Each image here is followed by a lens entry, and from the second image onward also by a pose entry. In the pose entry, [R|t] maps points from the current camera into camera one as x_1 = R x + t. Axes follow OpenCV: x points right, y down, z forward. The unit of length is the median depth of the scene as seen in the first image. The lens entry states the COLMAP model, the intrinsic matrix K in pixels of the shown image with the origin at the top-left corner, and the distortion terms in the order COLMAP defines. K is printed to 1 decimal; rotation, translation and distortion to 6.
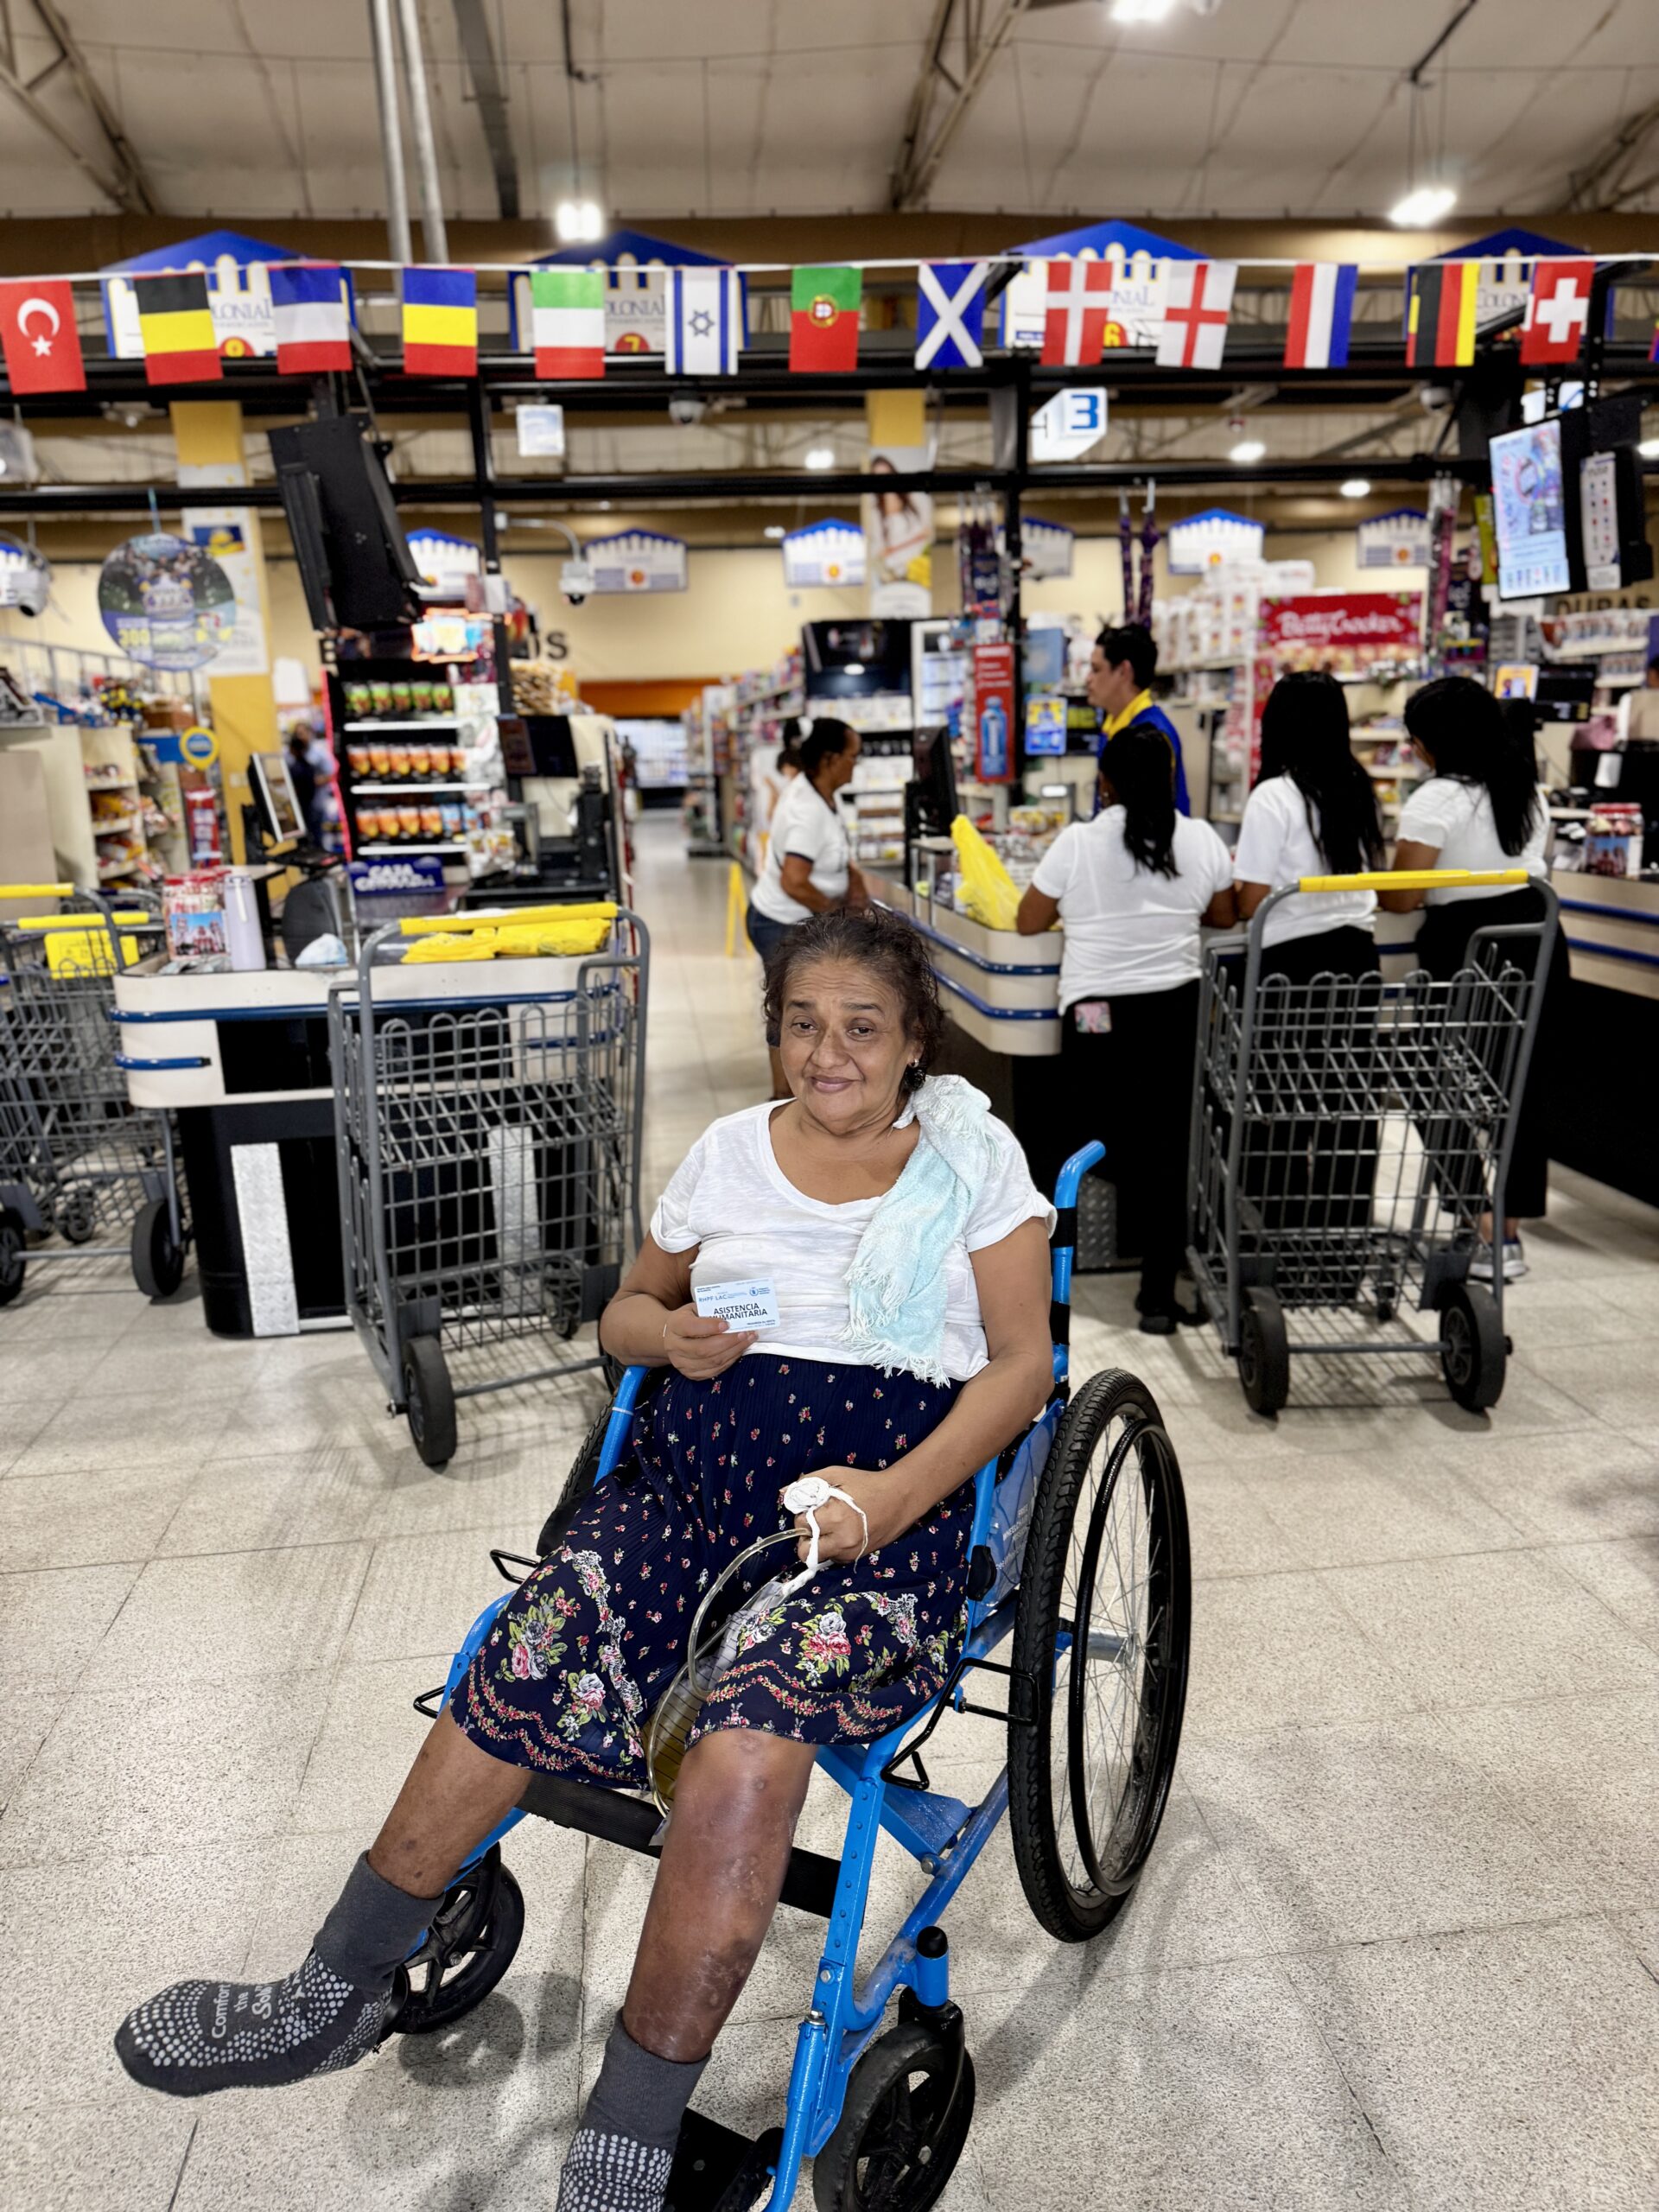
lens RADIAL K [[1595.3, 0, 829.5], [0, 1595.3, 1106.0], [0, 0, 1]] dist [0.007736, 0.055549]
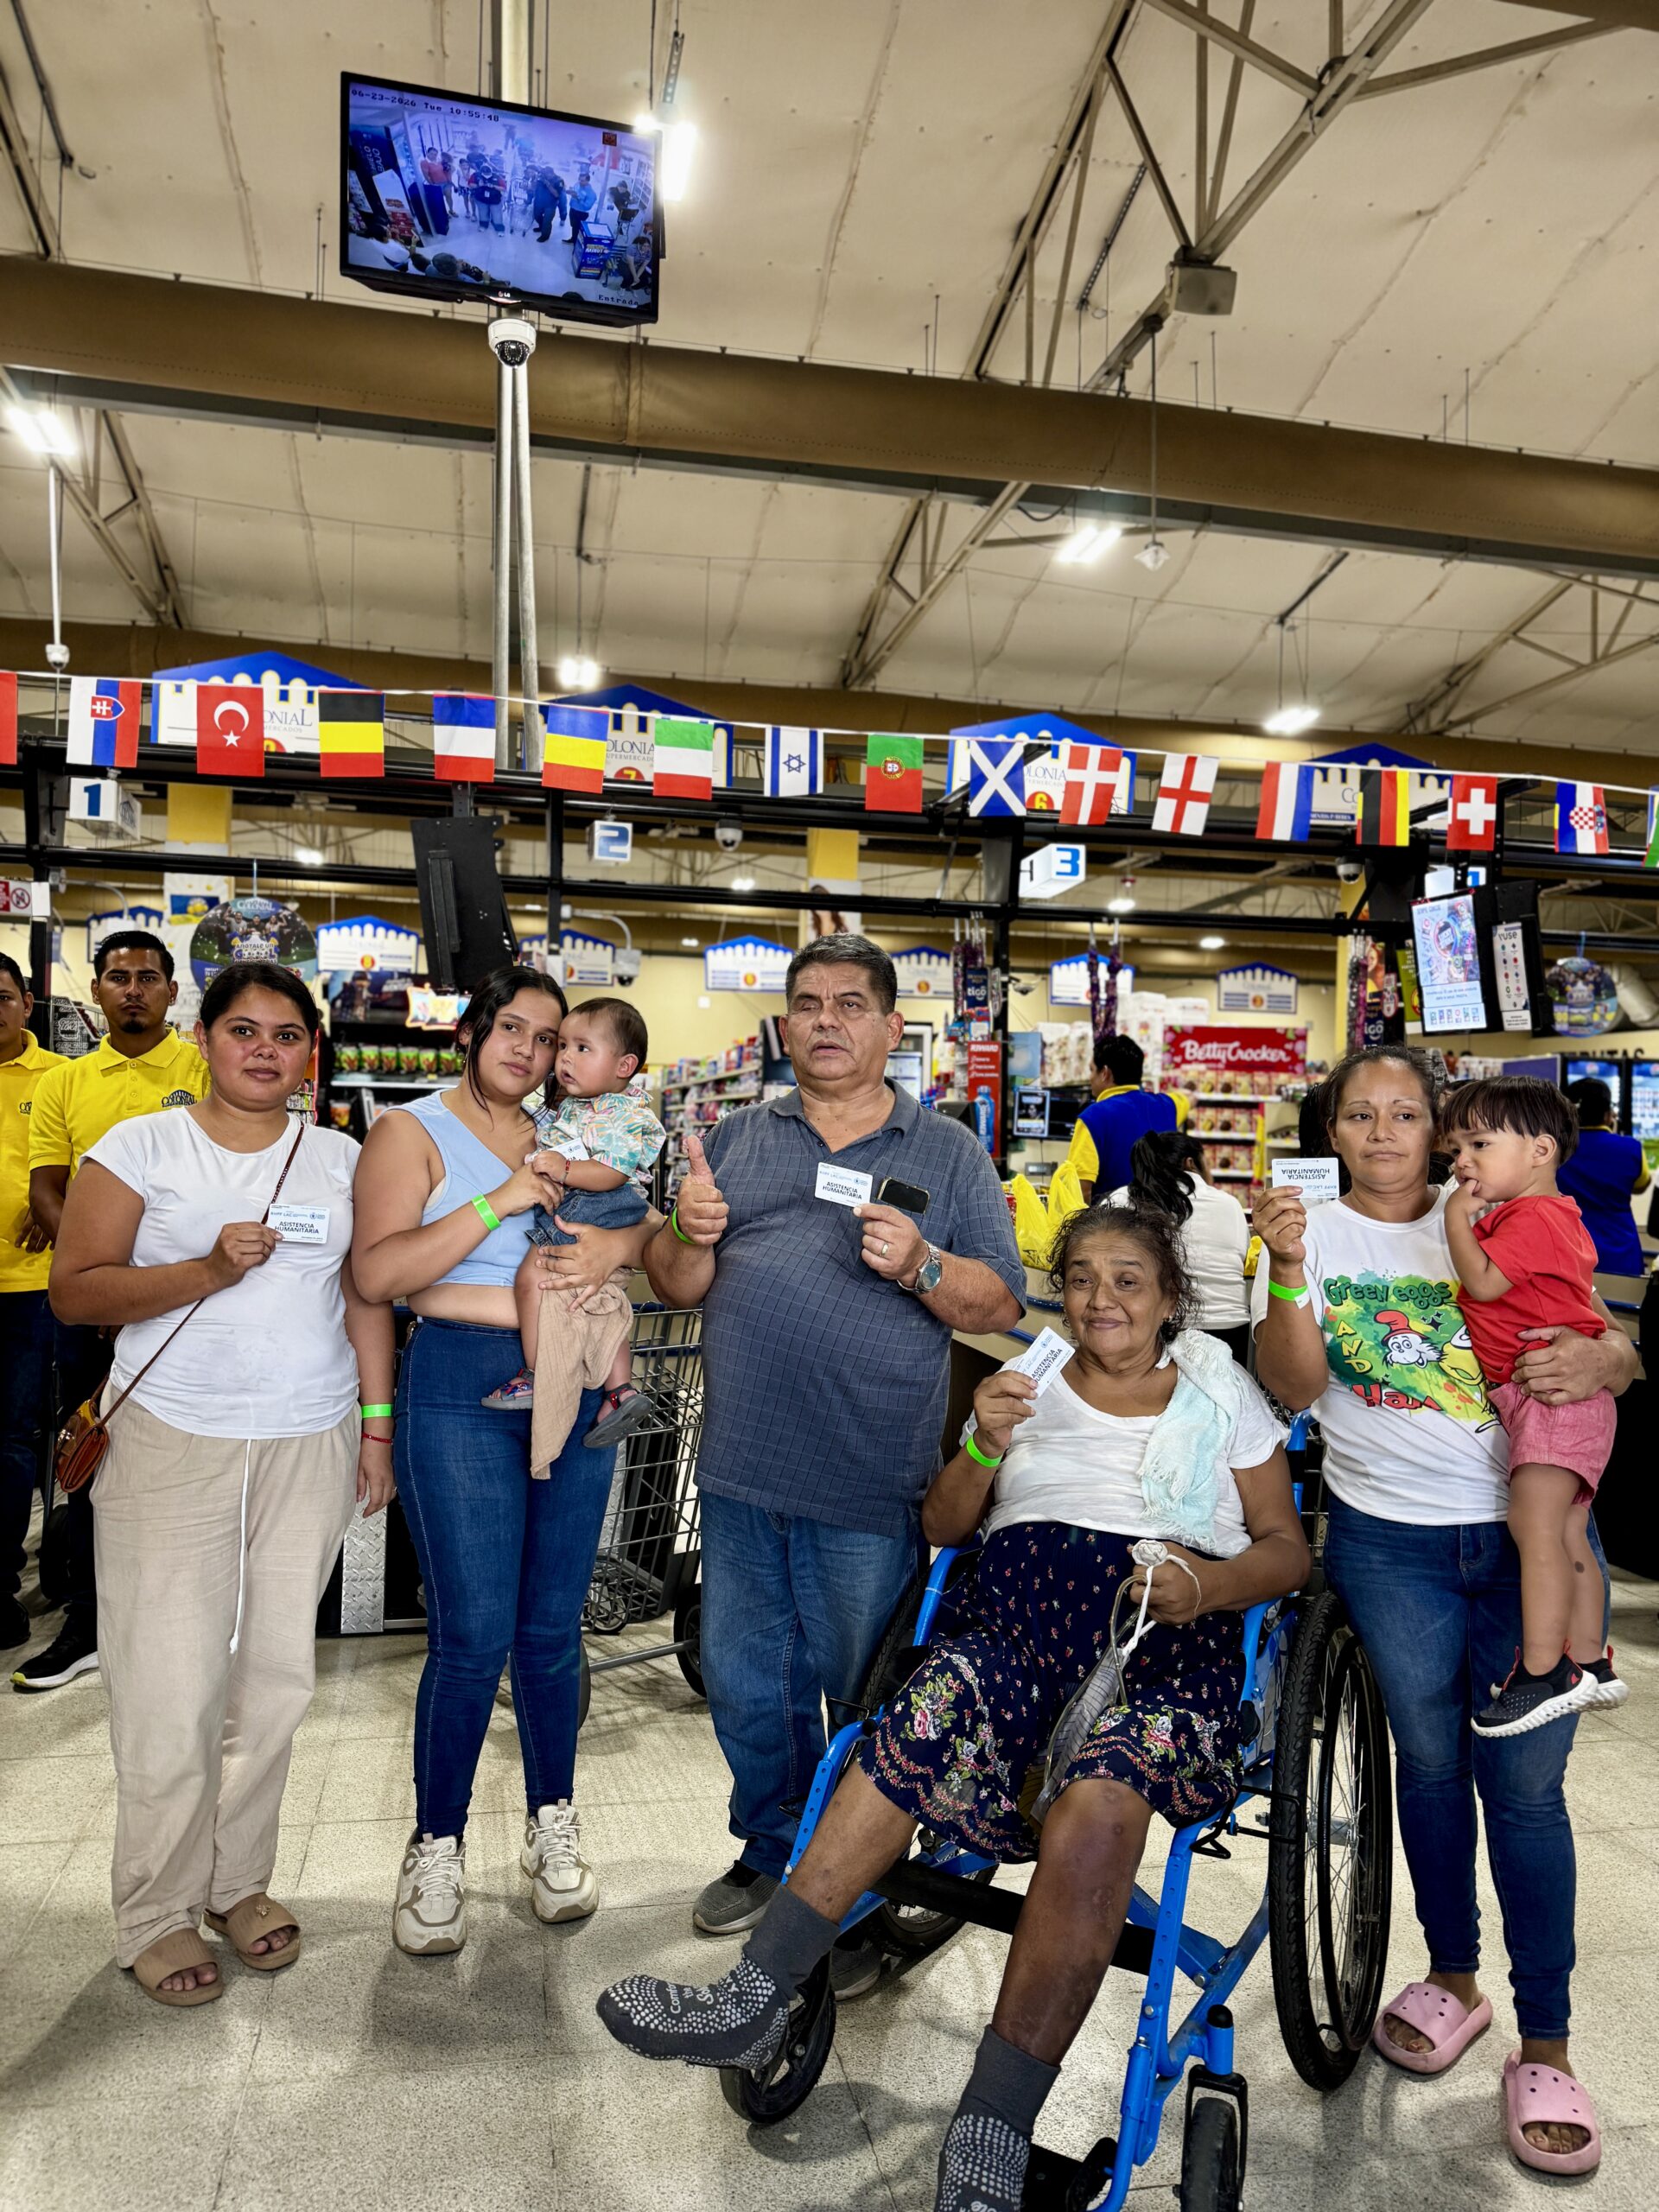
lens RADIAL K [[1575.4, 0, 767.9], [0, 1575.4, 1179.6], [0, 0, 1]] dist [0.166539, 0.001692]
pose [[0.995737, 0.064051, 0.066370, -0.118359], [-0.049305, 0.977753, -0.203881, 0.051368], [-0.077952, 0.199740, 0.976743, -0.097427]]
